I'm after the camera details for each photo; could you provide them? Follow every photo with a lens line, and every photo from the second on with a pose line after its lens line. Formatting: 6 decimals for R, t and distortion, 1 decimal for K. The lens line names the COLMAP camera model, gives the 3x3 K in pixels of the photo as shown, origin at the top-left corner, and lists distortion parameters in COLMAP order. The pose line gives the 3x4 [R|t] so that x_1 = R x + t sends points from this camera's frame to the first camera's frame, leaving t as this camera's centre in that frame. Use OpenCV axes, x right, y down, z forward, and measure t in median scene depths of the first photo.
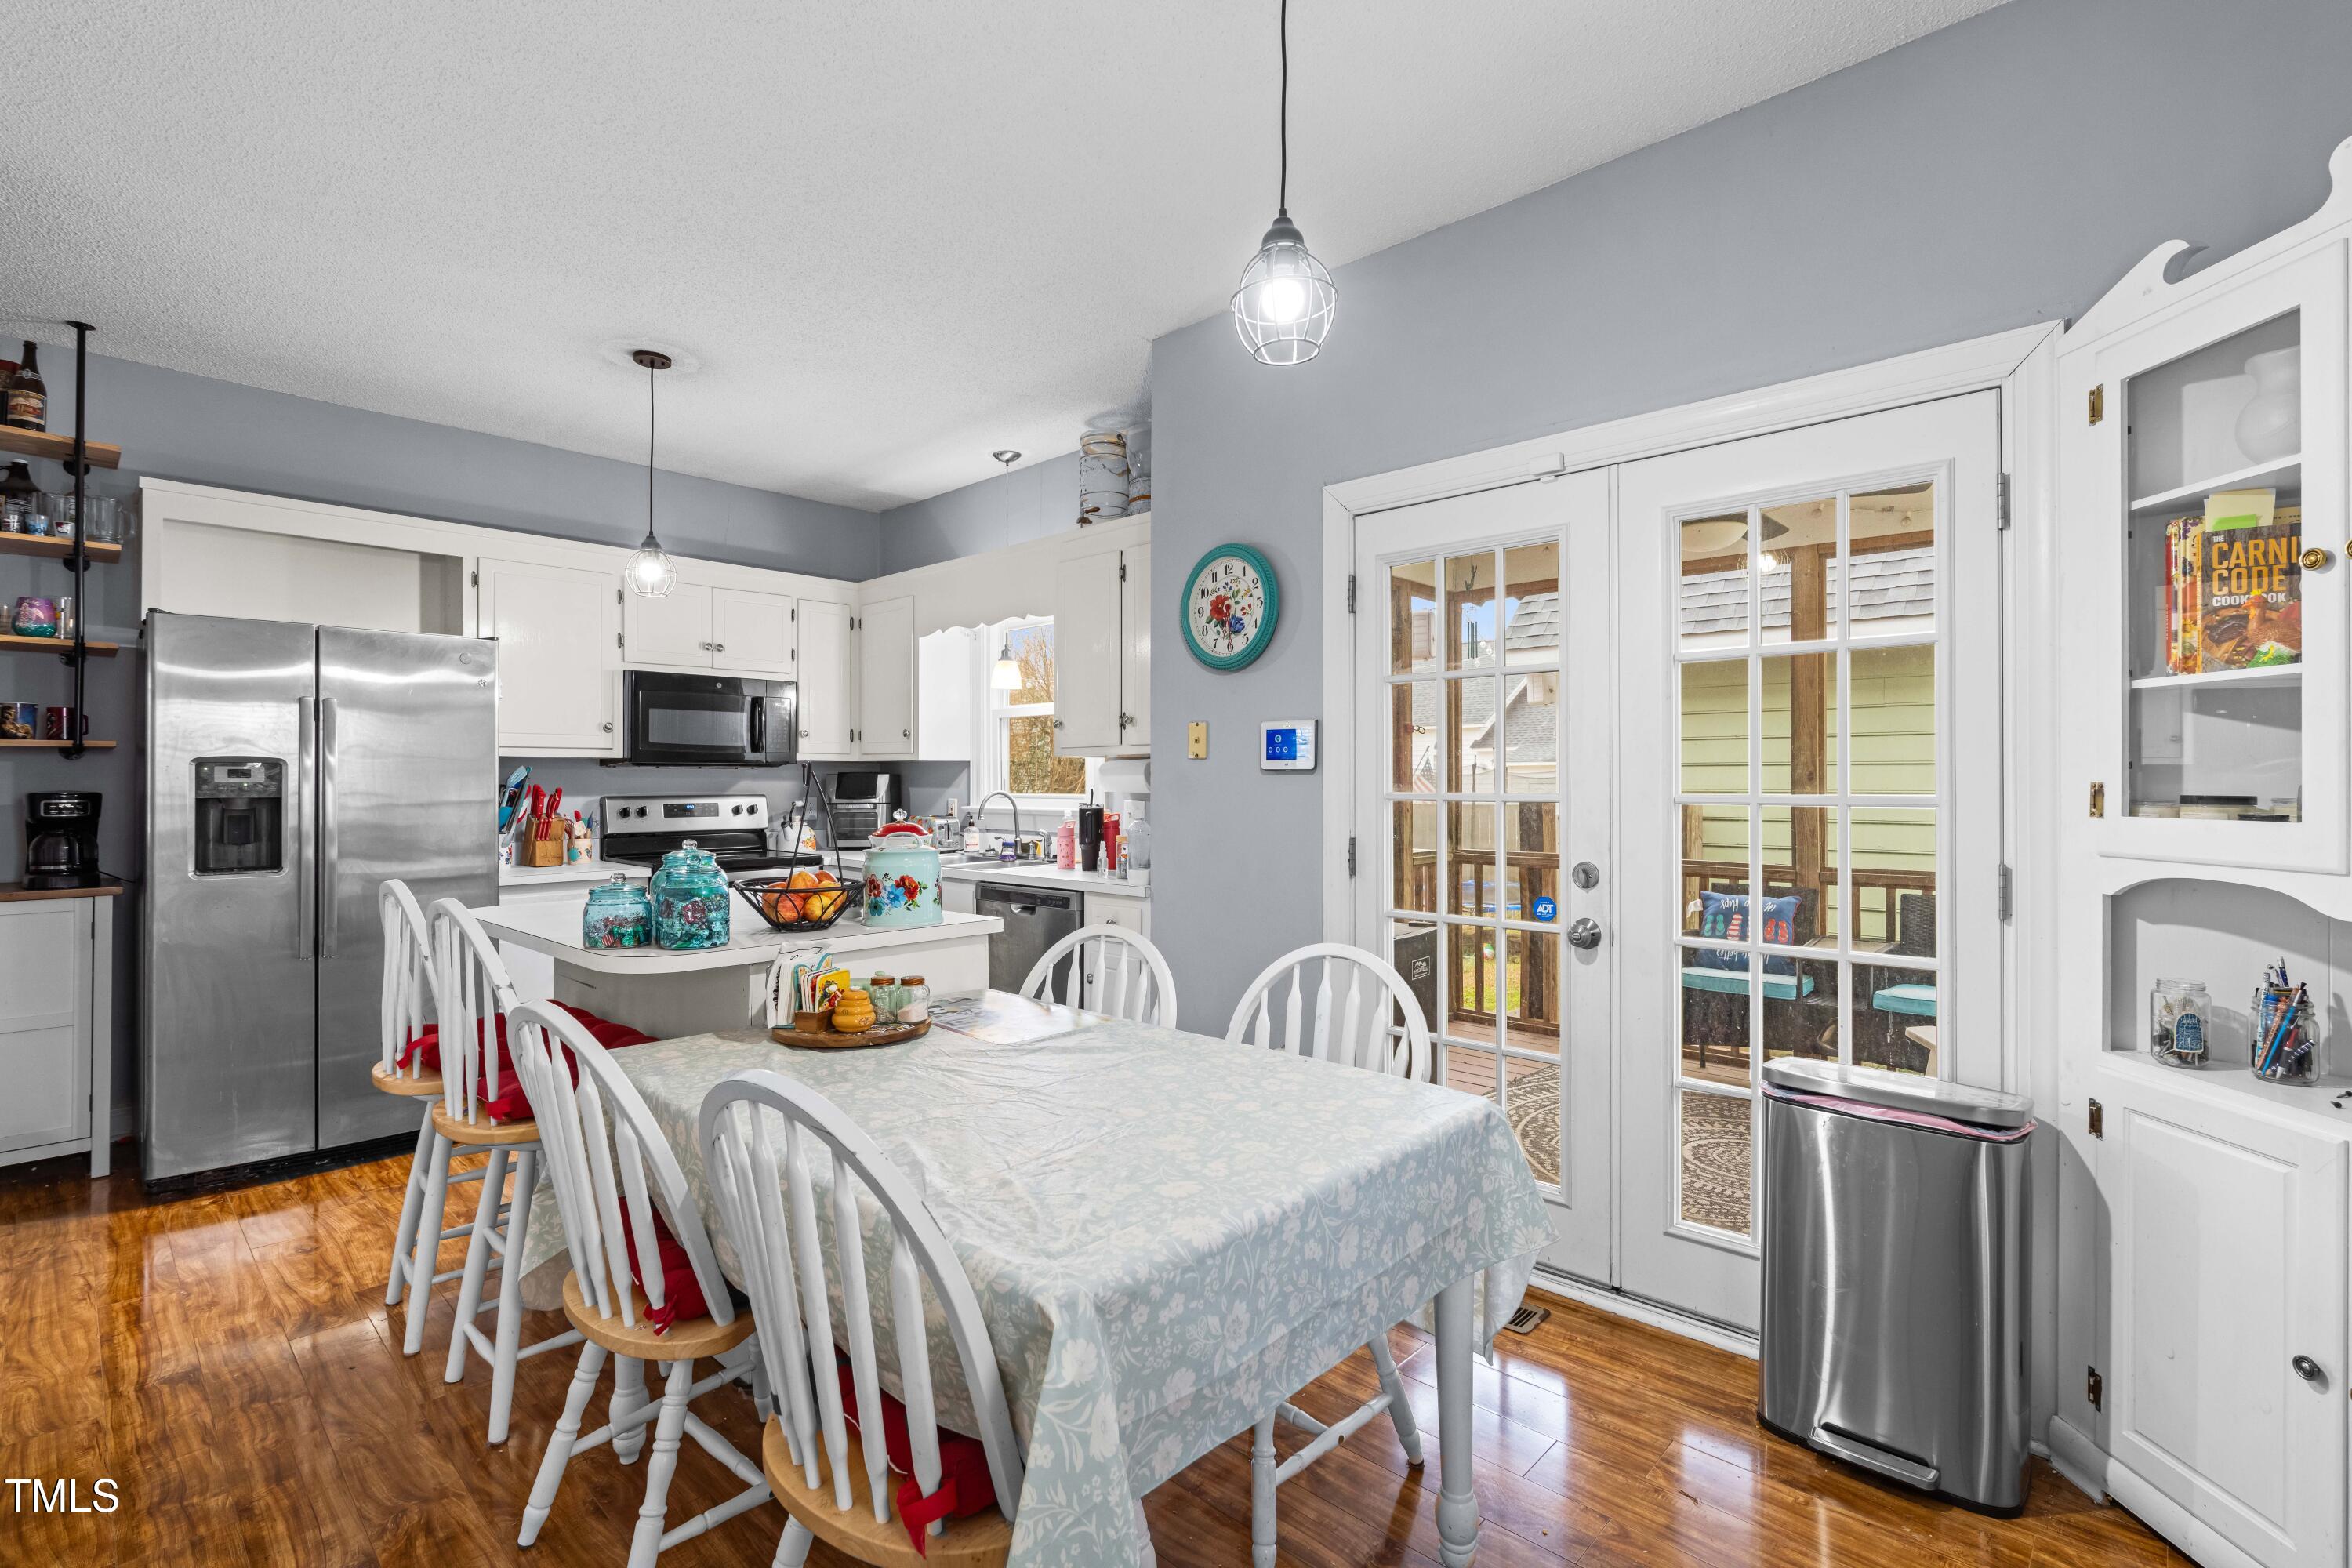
lens RADIAL K [[1073.2, 0, 1185.7], [0, 1073.2, 776.9], [0, 0, 1]] dist [-0.009260, 0.004805]
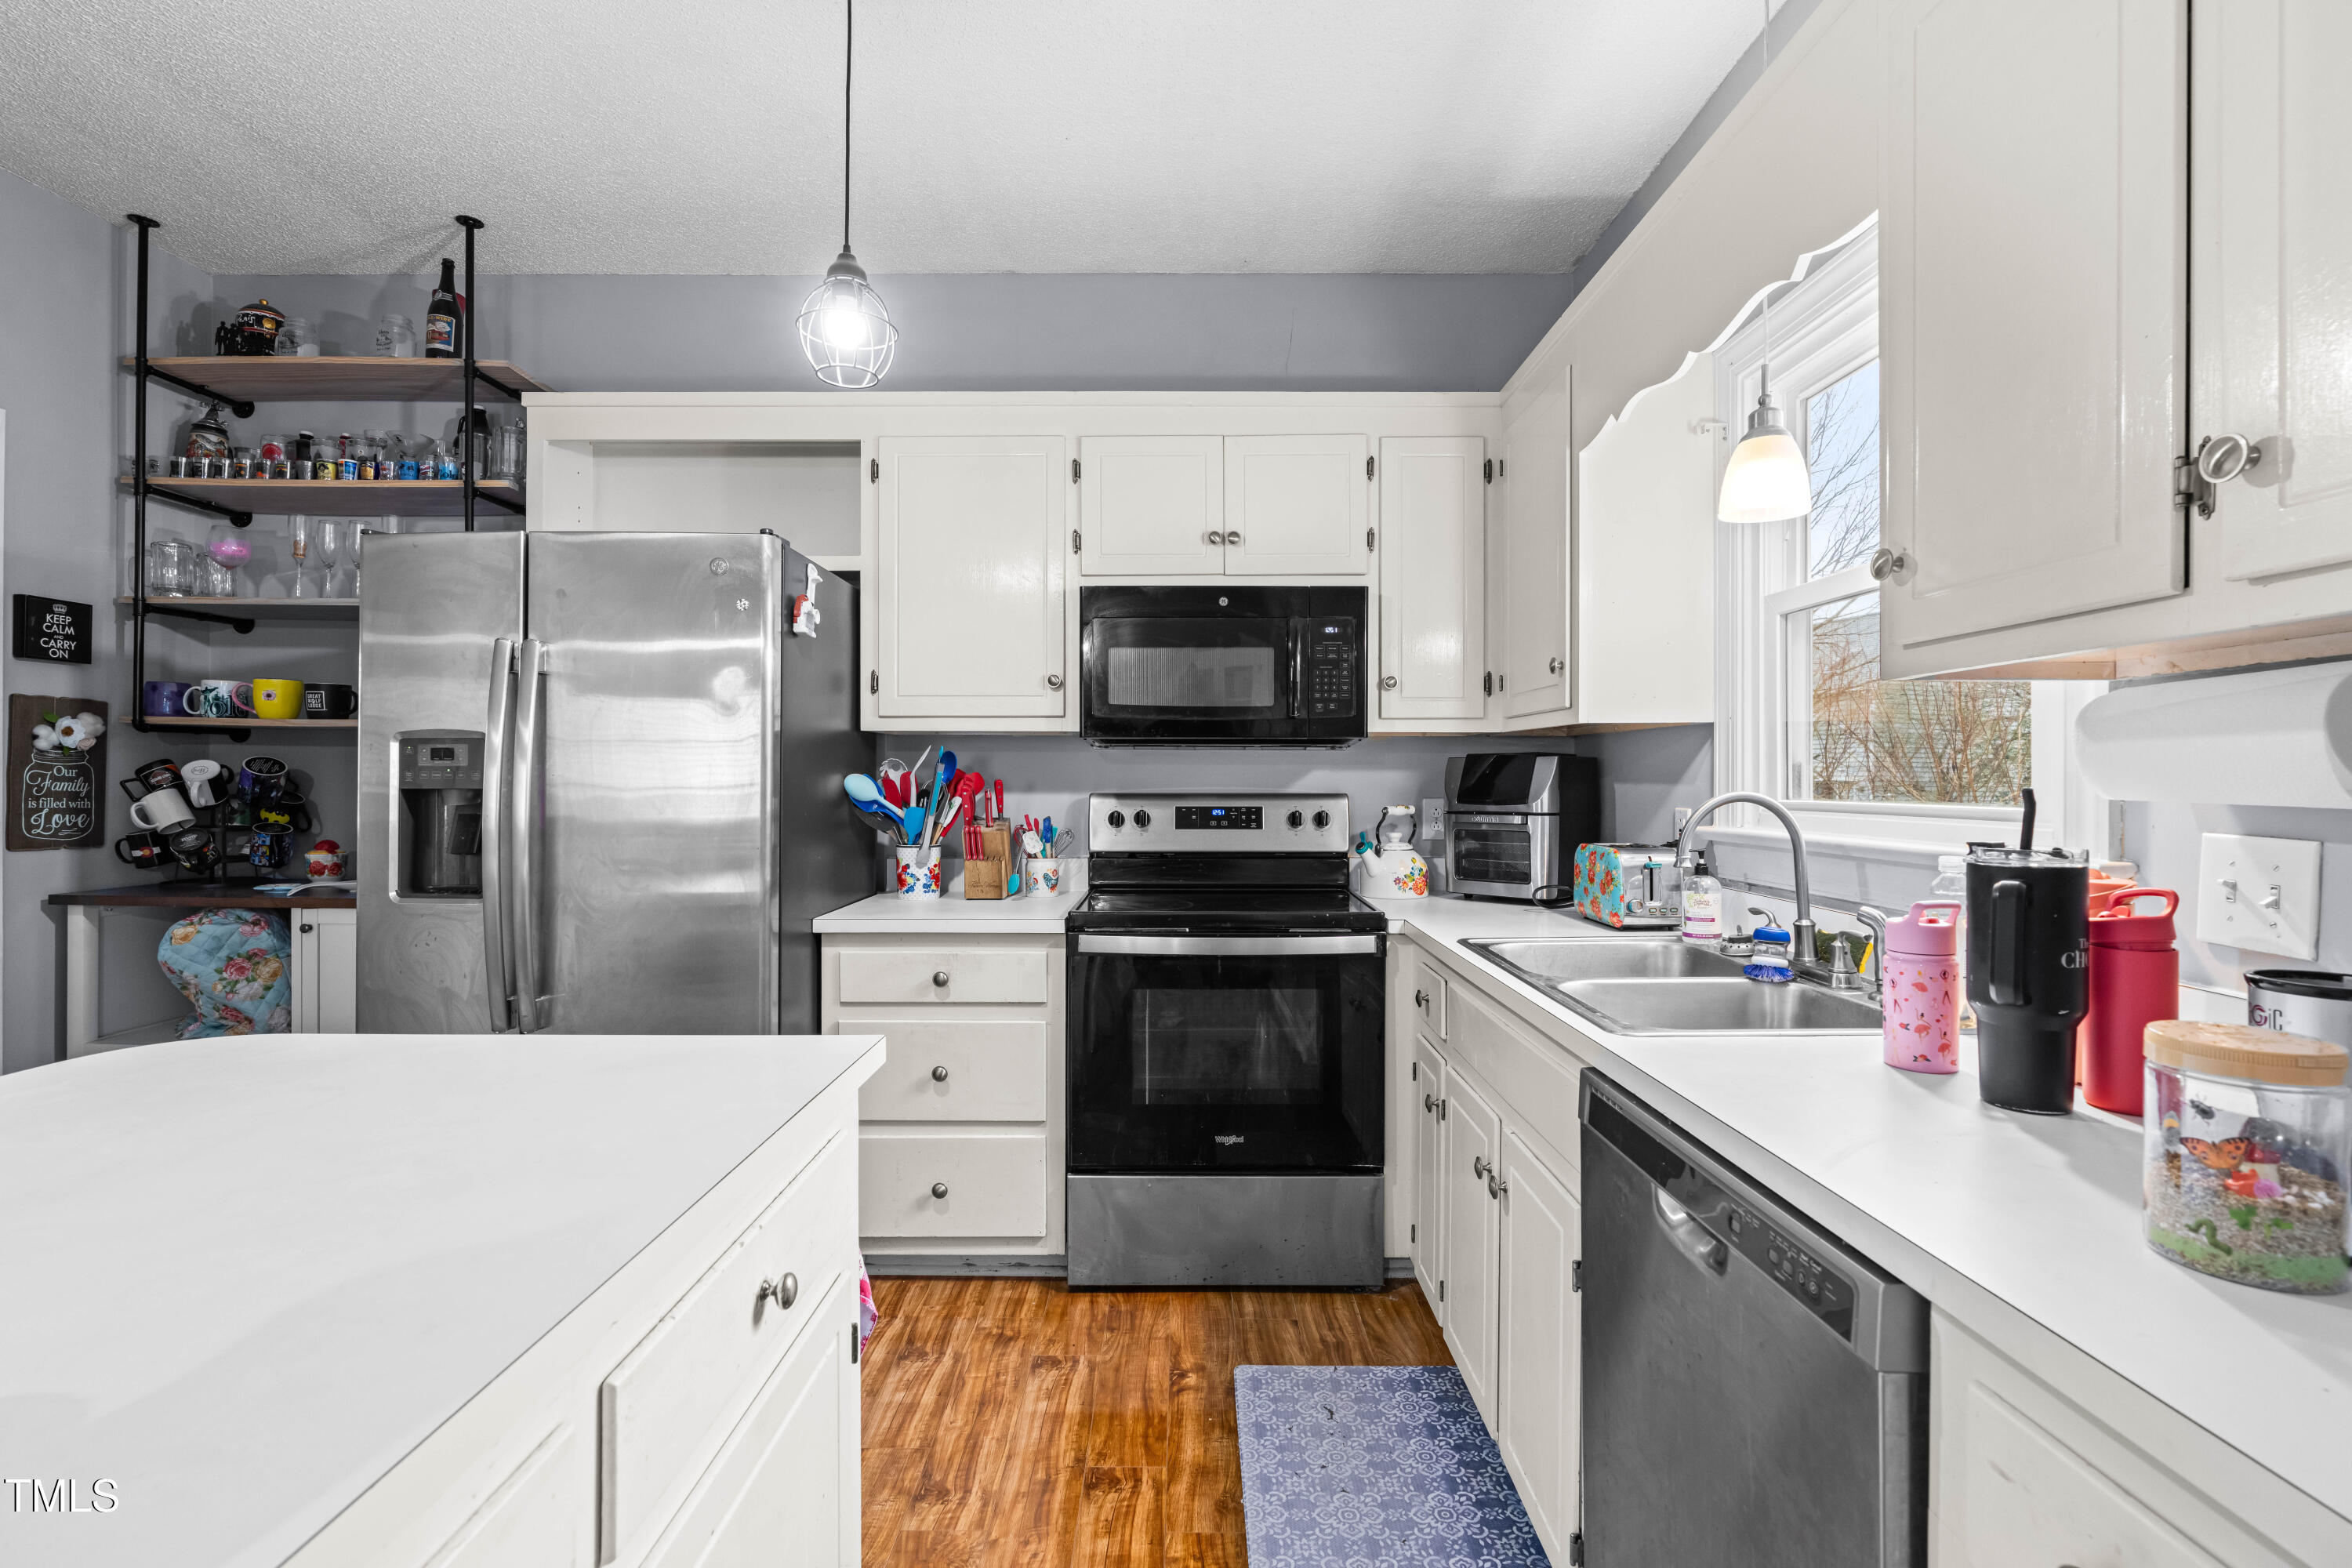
lens RADIAL K [[1073.2, 0, 1175.5], [0, 1073.2, 783.6], [0, 0, 1]] dist [-0.009260, 0.004805]
pose [[0.685112, 0.005264, -0.728419, -0.035926], [0.000391, 0.999971, 0.007594, 0.007151], [0.728438, -0.005488, 0.685090, 0.592478]]
